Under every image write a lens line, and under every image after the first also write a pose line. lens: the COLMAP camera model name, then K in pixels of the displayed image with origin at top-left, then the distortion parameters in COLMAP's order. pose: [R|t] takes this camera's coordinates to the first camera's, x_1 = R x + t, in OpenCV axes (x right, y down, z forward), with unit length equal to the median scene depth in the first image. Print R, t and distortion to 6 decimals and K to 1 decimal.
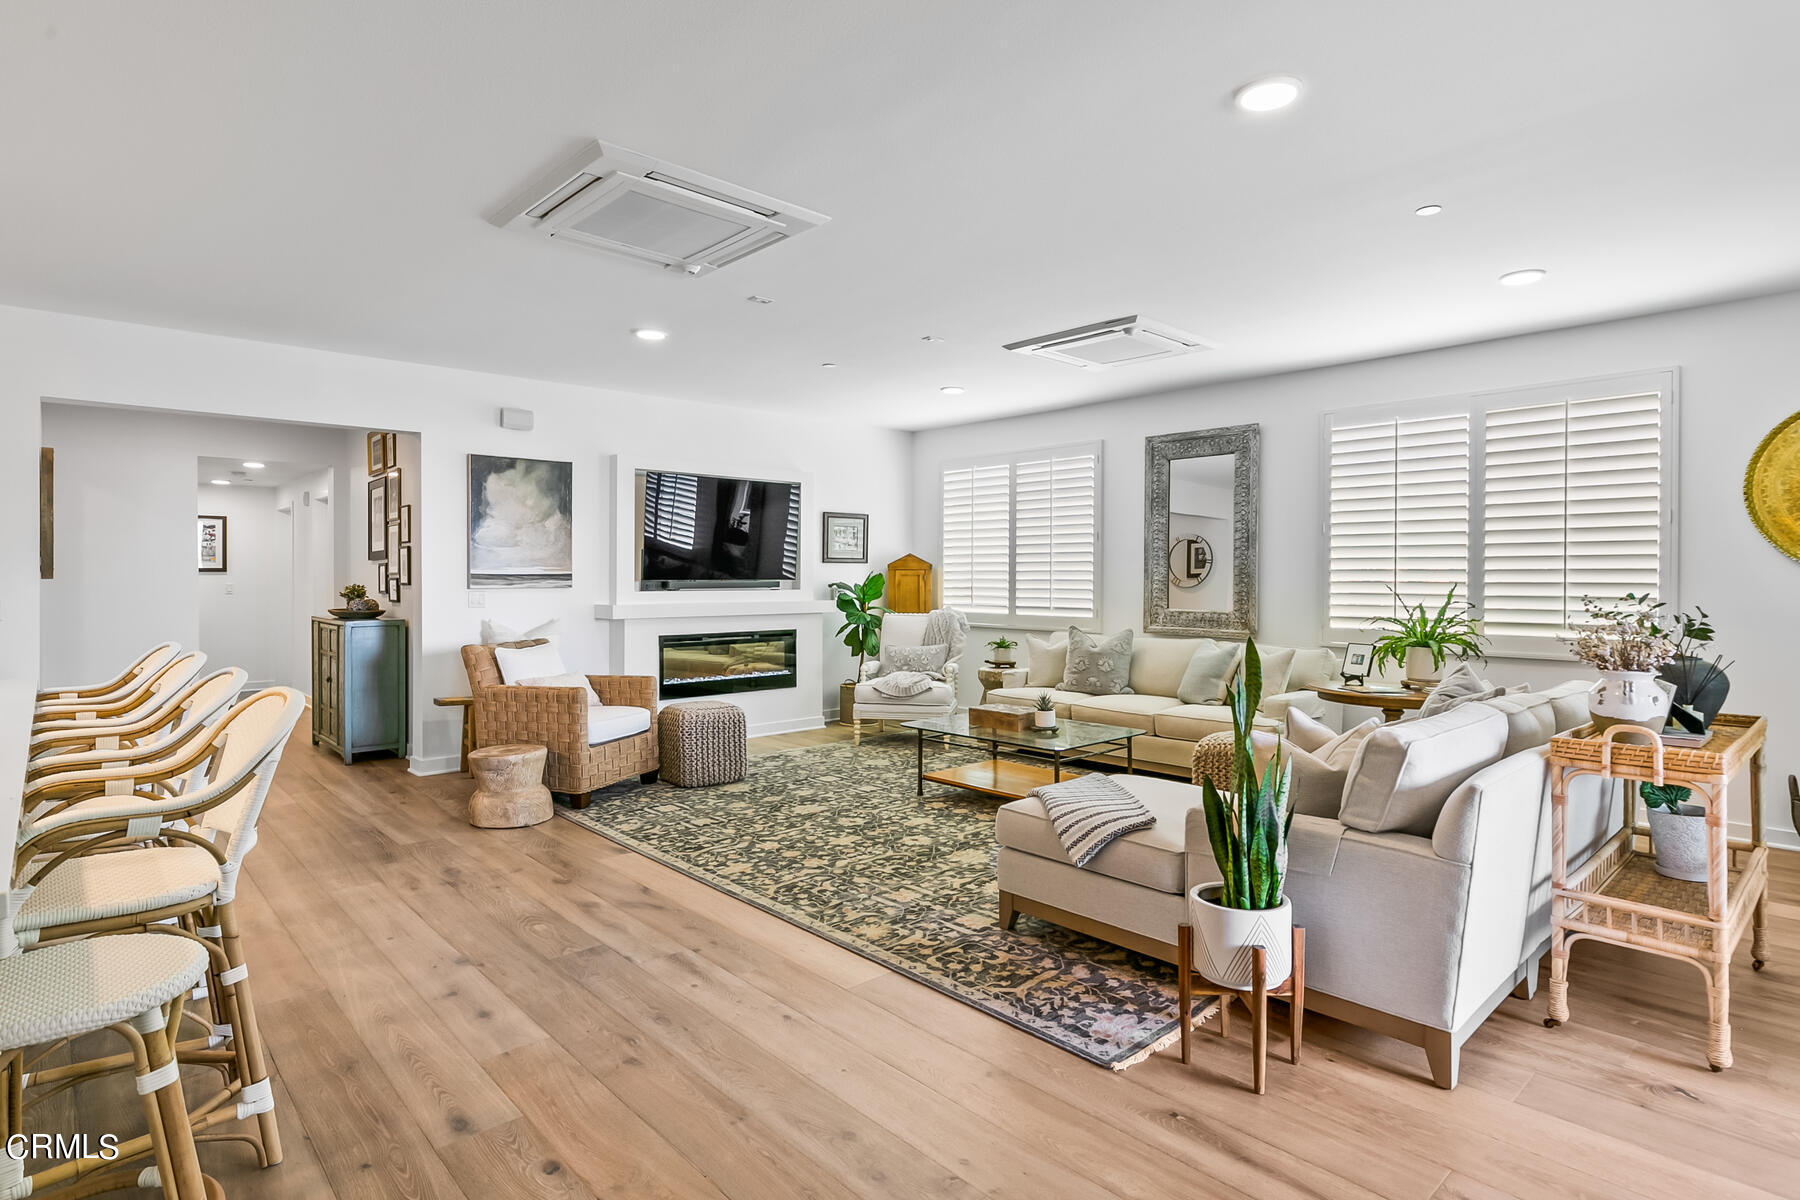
lens RADIAL K [[935.1, 0, 906.0], [0, 935.1, 583.7], [0, 0, 1]] dist [0.001964, -0.002244]
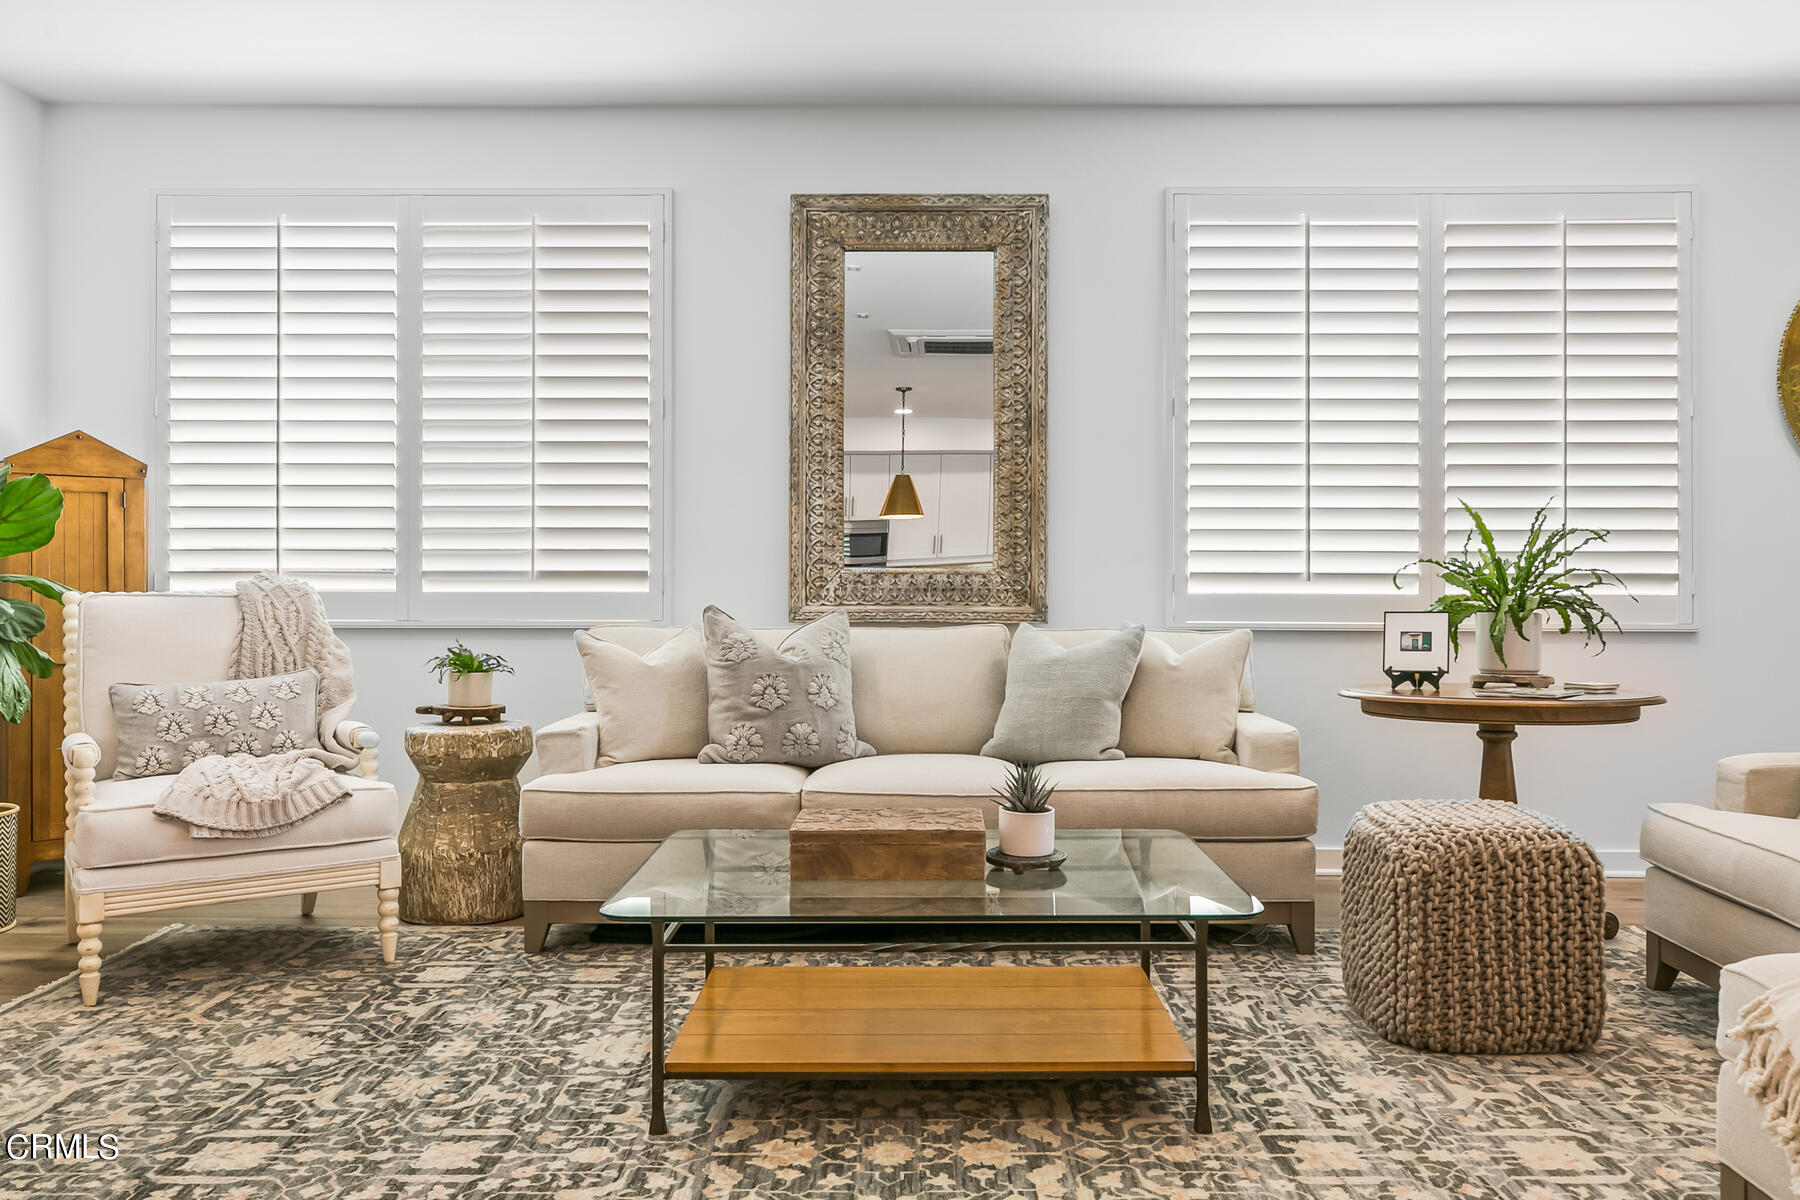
lens RADIAL K [[1435.1, 0, 904.9], [0, 1435.1, 581.2], [0, 0, 1]] dist [0.004521, -0.000497]
pose [[0.688451, -0.003081, 0.725277, -0.234845], [0.005114, 0.999987, -0.000606, 0.036418], [-0.725265, 0.004126, 0.688457, 0.517681]]
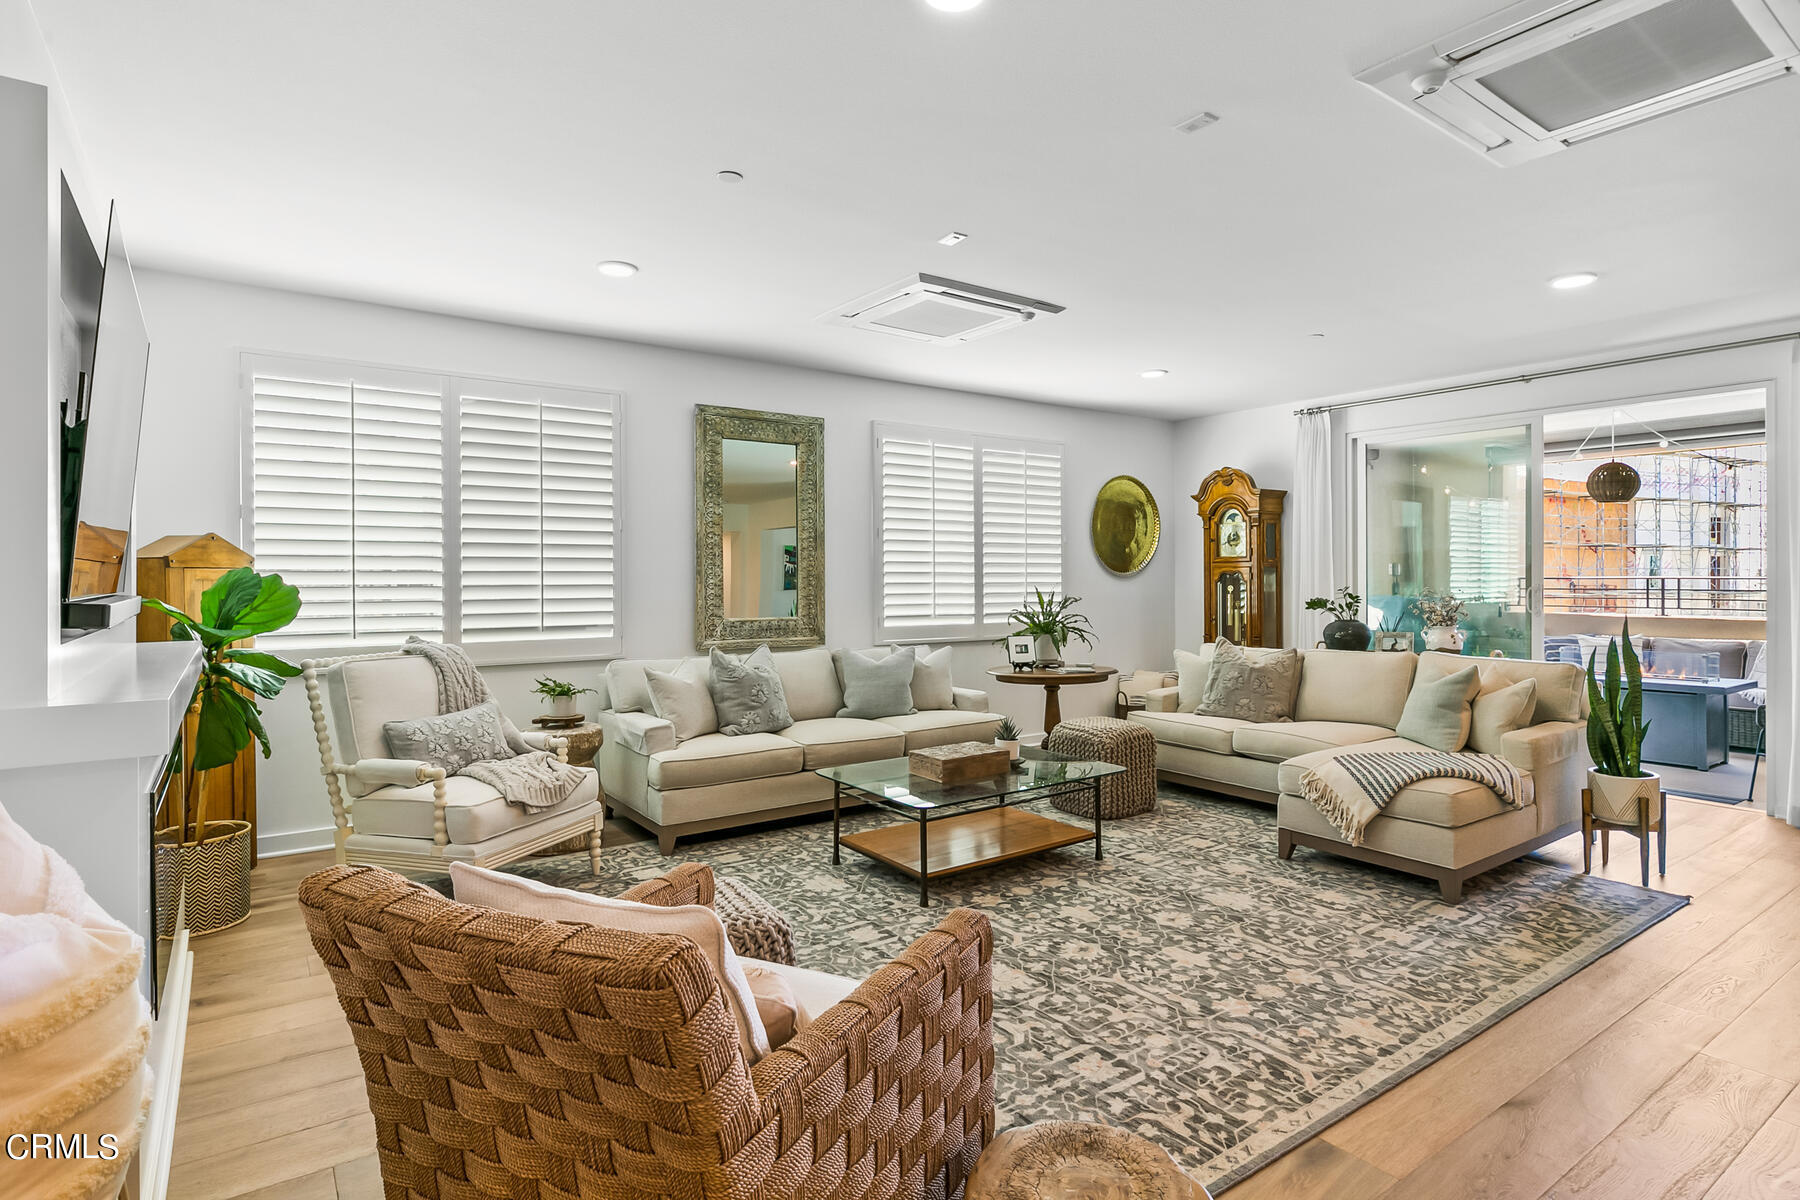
lens RADIAL K [[935.1, 0, 903.2], [0, 935.1, 585.0], [0, 0, 1]] dist [0.001964, -0.002244]
pose [[0.127574, -0.009629, 0.991782, -0.553485], [0.009917, 0.999915, 0.008433, -0.008579], [-0.991780, 0.008759, 0.127658, 0.788649]]
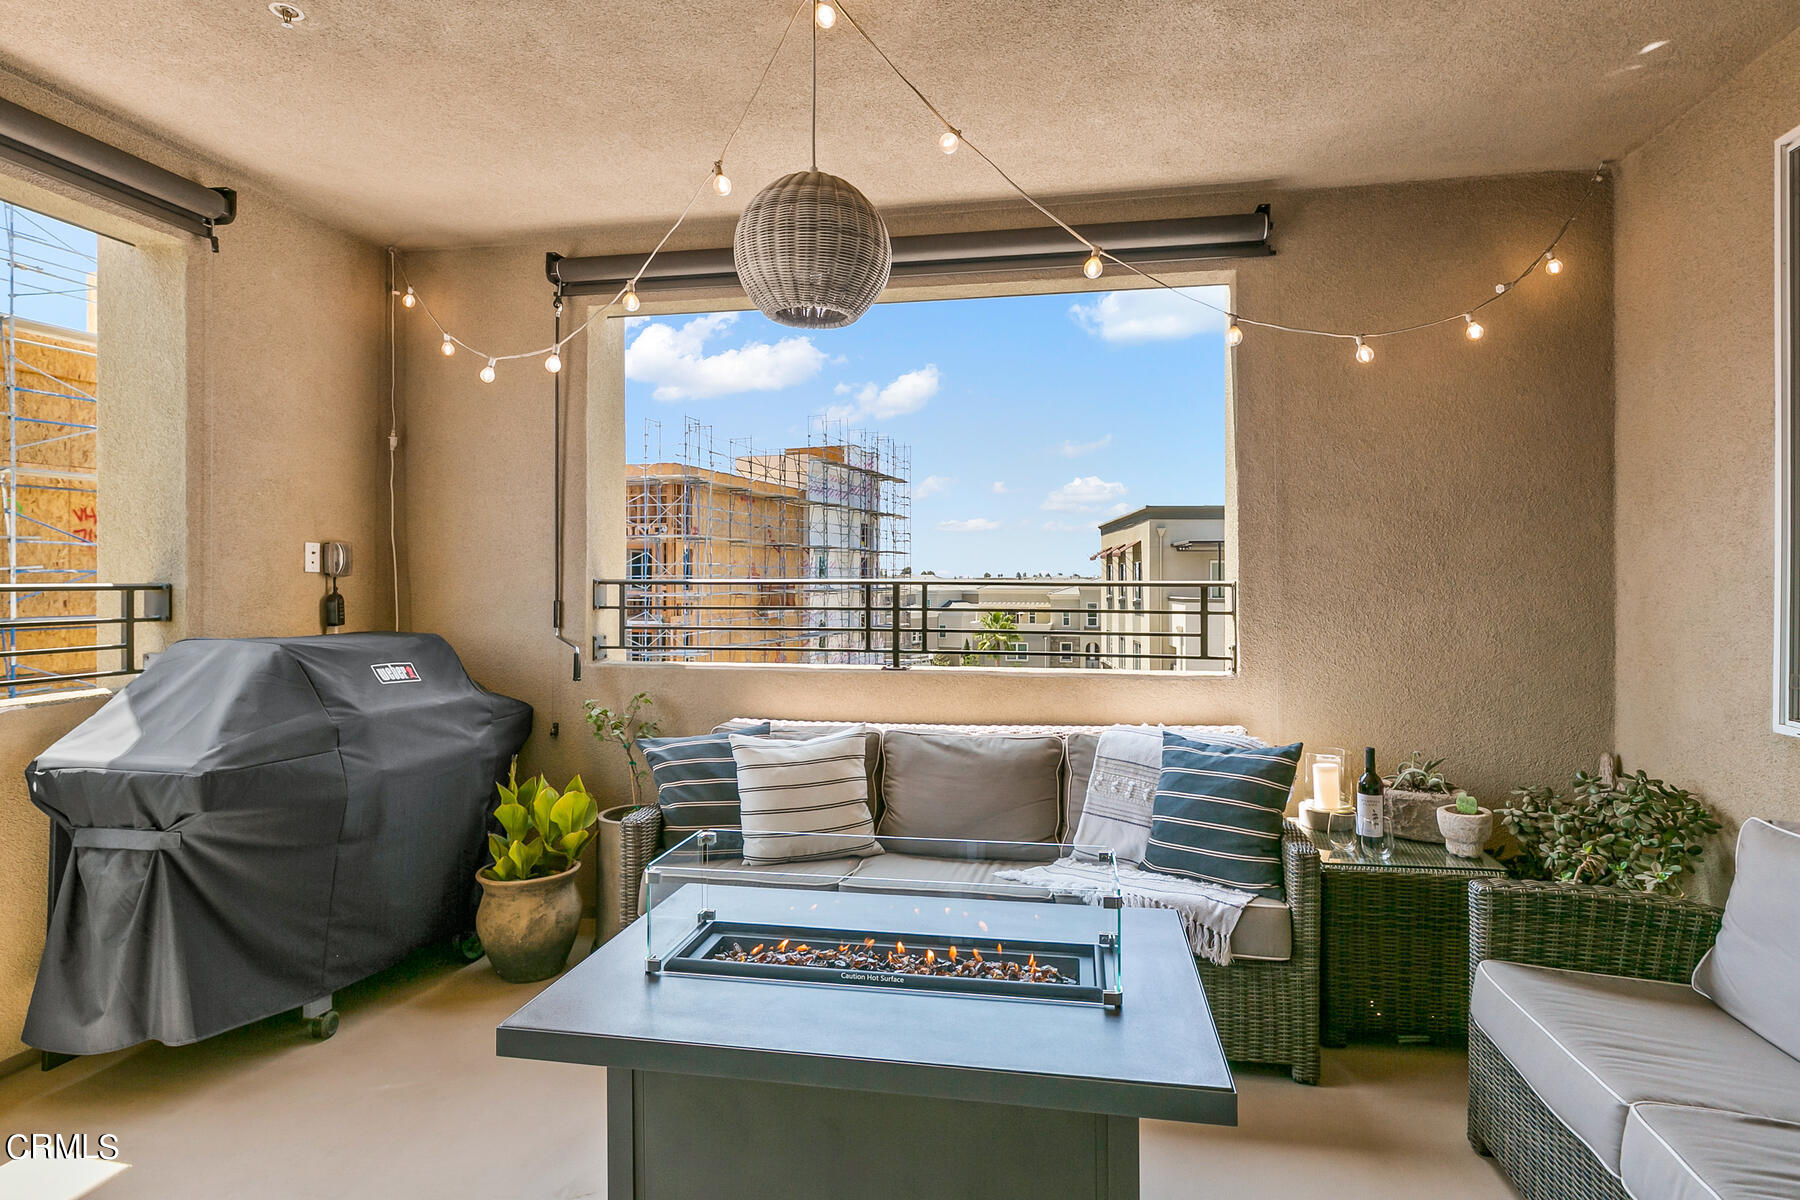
lens RADIAL K [[967.7, 0, 902.9], [0, 967.7, 585.1], [0, 0, 1]] dist [-0.003364, -0.000357]
pose [[-0.593964, -0.011806, 0.804405, 0.384066], [0.002122, 0.999866, 0.016242, -0.004928], [-0.804489, 0.011355, -0.593859, 0.258765]]
